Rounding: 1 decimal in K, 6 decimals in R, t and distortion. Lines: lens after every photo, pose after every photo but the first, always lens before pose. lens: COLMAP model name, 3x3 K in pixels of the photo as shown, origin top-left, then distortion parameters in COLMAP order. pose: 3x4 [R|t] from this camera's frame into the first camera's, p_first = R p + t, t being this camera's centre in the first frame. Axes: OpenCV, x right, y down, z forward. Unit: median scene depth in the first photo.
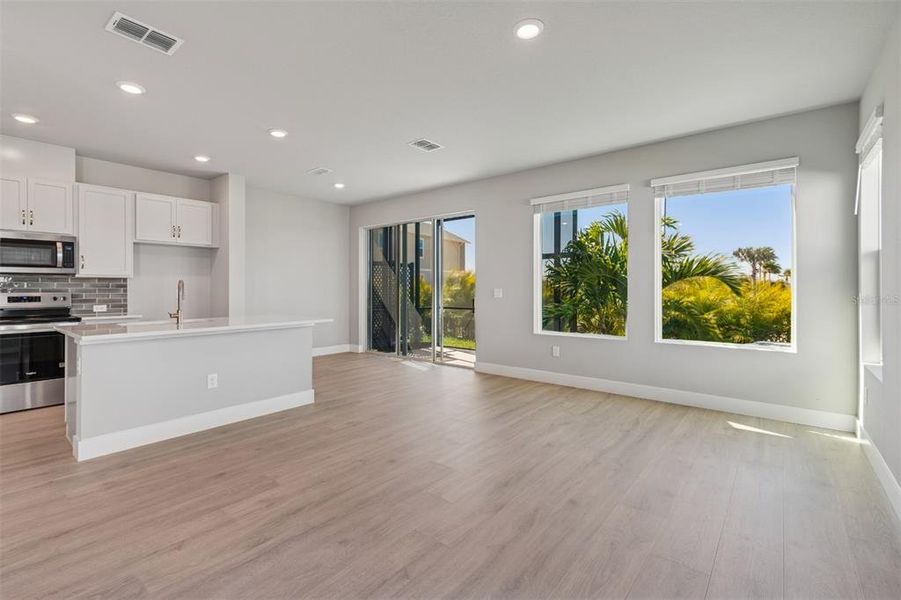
lens RADIAL K [[405.2, 0, 444.3], [0, 405.2, 288.6], [0, 0, 1]] dist [0.003544, -0.000937]
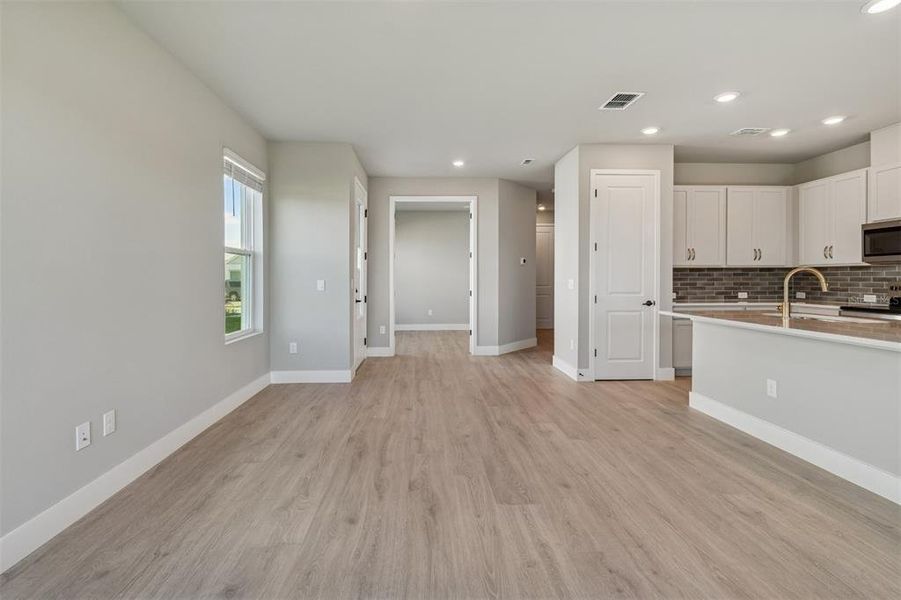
lens RADIAL K [[405.2, 0, 437.7], [0, 405.2, 279.4], [0, 0, 1]] dist [0.003544, -0.000937]
pose [[-0.740371, 0.005195, -0.672178, 0.401838], [0.002442, 0.999984, 0.005038, -0.002562], [0.672194, 0.002088, -0.740372, 0.926022]]
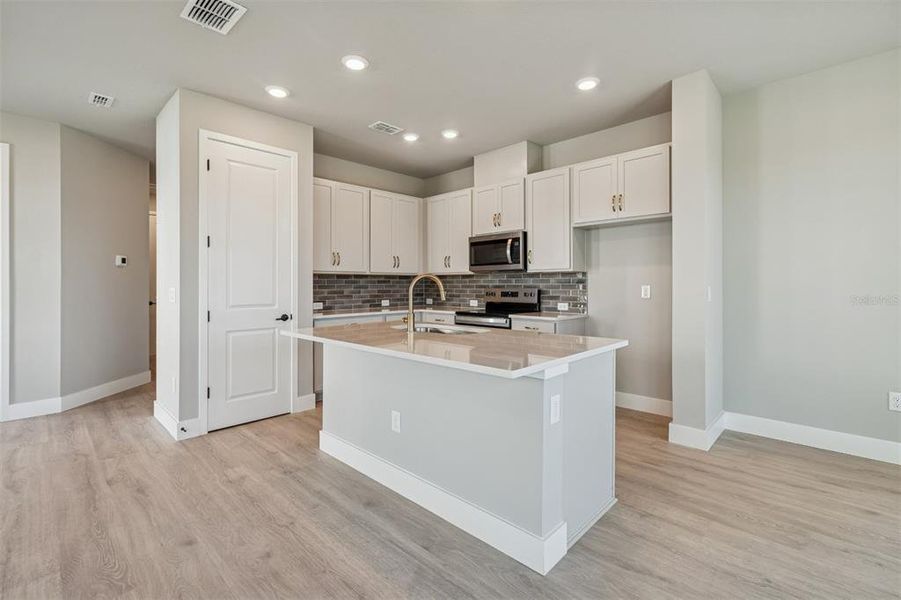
lens RADIAL K [[405.2, 0, 436.6], [0, 405.2, 285.1], [0, 0, 1]] dist [0.003544, -0.000937]
pose [[-0.098032, 0.002104, -0.995181, 0.076537], [0.003080, 0.999994, 0.001811, -0.001376], [0.995178, -0.002888, -0.098038, 0.908082]]
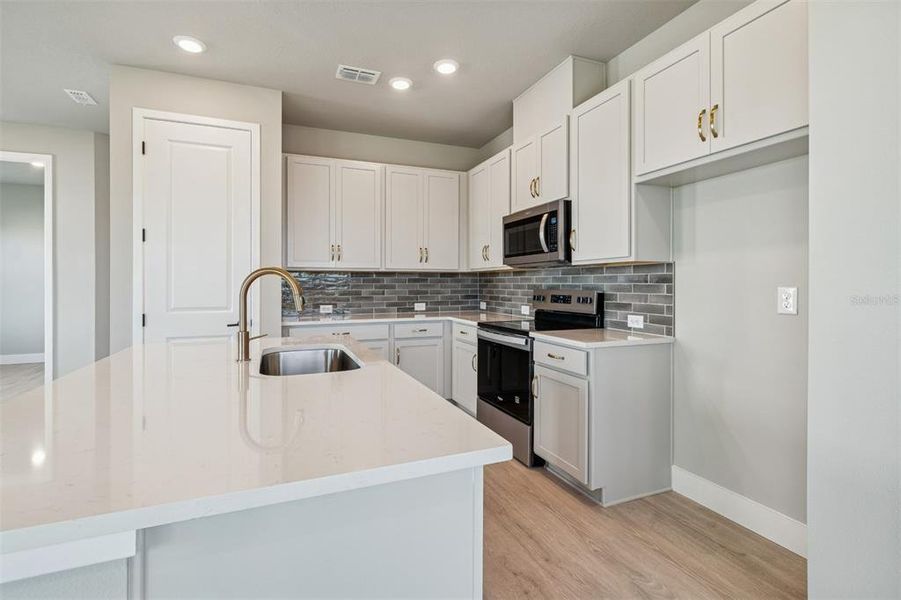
lens RADIAL K [[405.2, 0, 433.8], [0, 405.2, 285.9], [0, 0, 1]] dist [0.003544, -0.000937]
pose [[-0.485741, 0.006990, -0.874075, -0.284704], [0.002292, 0.999975, 0.006723, -0.002817], [0.874100, 0.001262, -0.485745, 1.149845]]
